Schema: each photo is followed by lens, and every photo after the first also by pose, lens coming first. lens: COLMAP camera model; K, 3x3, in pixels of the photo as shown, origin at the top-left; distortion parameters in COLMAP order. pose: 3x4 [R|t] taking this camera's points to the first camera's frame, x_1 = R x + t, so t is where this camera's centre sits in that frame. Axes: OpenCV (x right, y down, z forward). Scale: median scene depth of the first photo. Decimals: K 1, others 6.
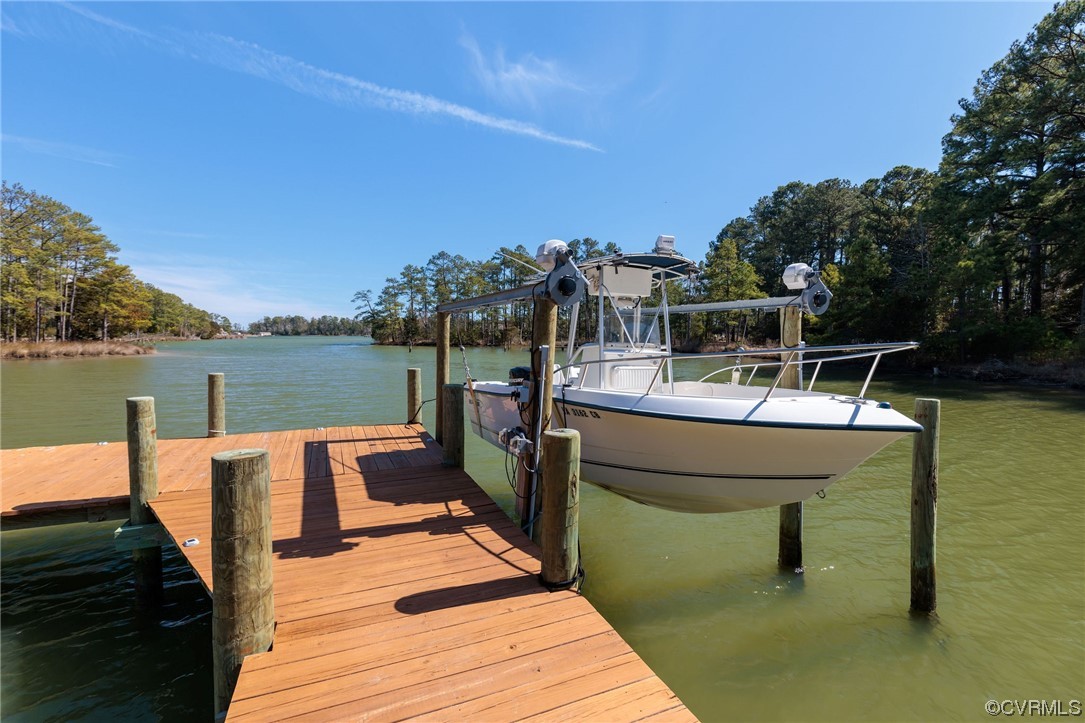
lens RADIAL K [[488.9, 0, 544.2], [0, 488.9, 378.1], [0, 0, 1]] dist [-0.000041, -0.000066]
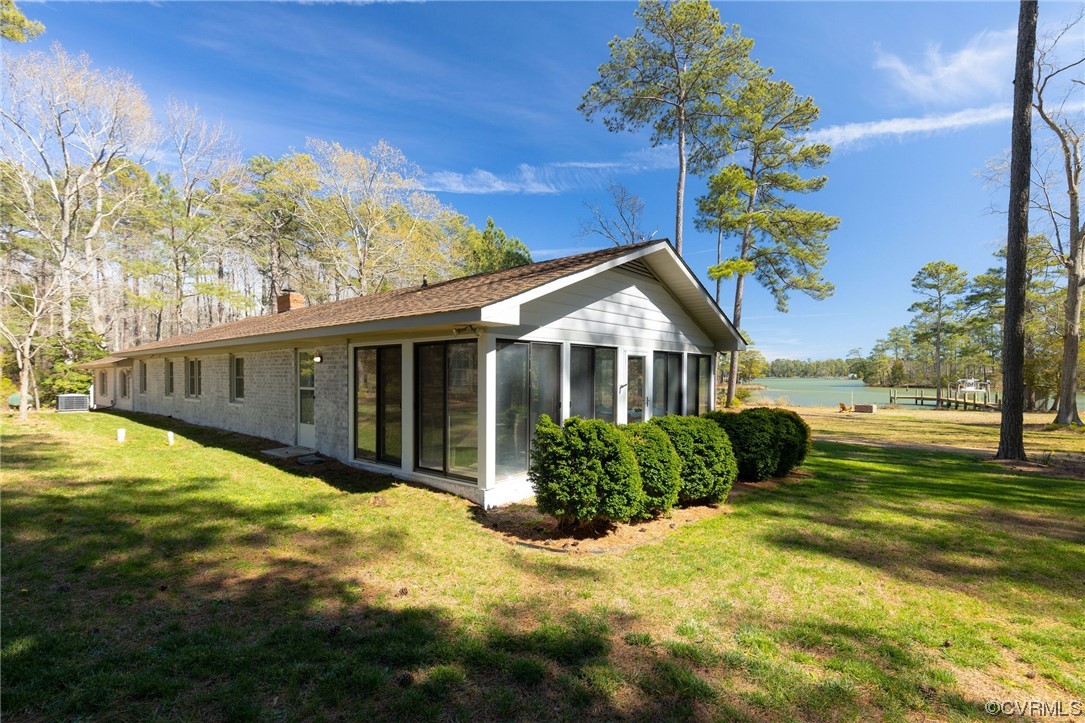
lens RADIAL K [[488.9, 0, 544.2], [0, 488.9, 378.1], [0, 0, 1]] dist [-0.000041, -0.000066]
pose [[0.662190, 0.002697, -0.749331, 0.096309], [-0.065451, 0.996380, -0.054253, 0.044419], [0.746472, 0.084970, 0.659969, -0.621664]]
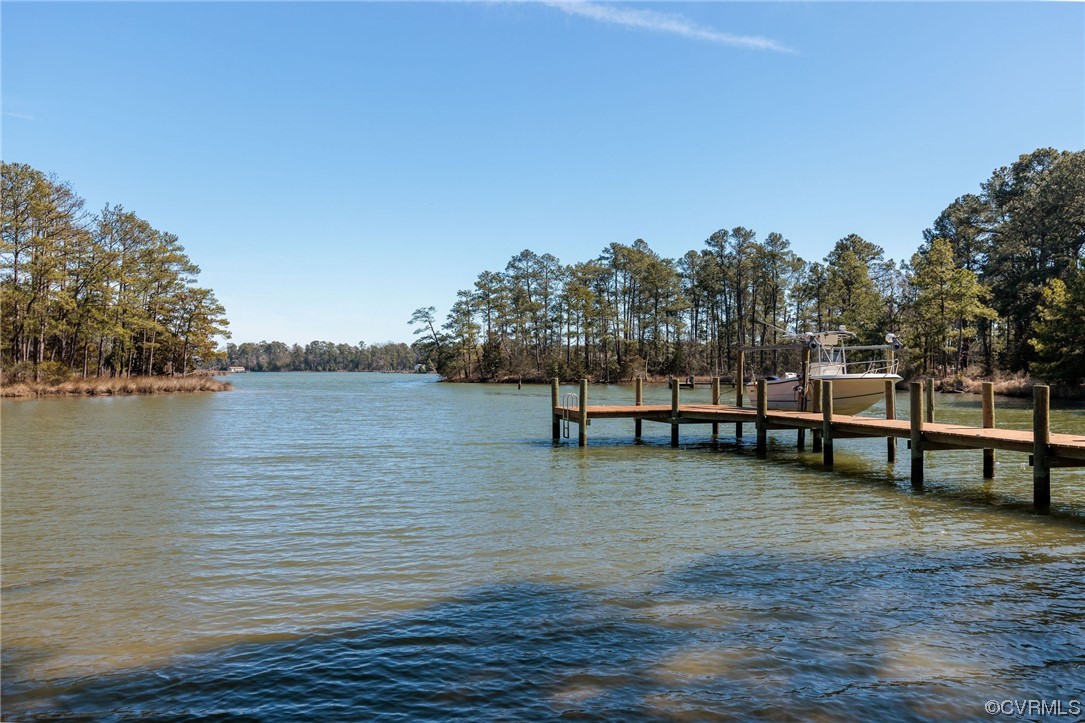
lens RADIAL K [[813.3, 0, 542.5], [0, 813.3, 361.5], [0, 0, 1]] dist [-0.005756, -0.000696]
pose [[0.990855, -0.006198, -0.134785, -0.035726], [-0.006998, 0.995239, -0.097211, 0.016960], [0.134746, 0.097265, 0.986095, -0.164331]]
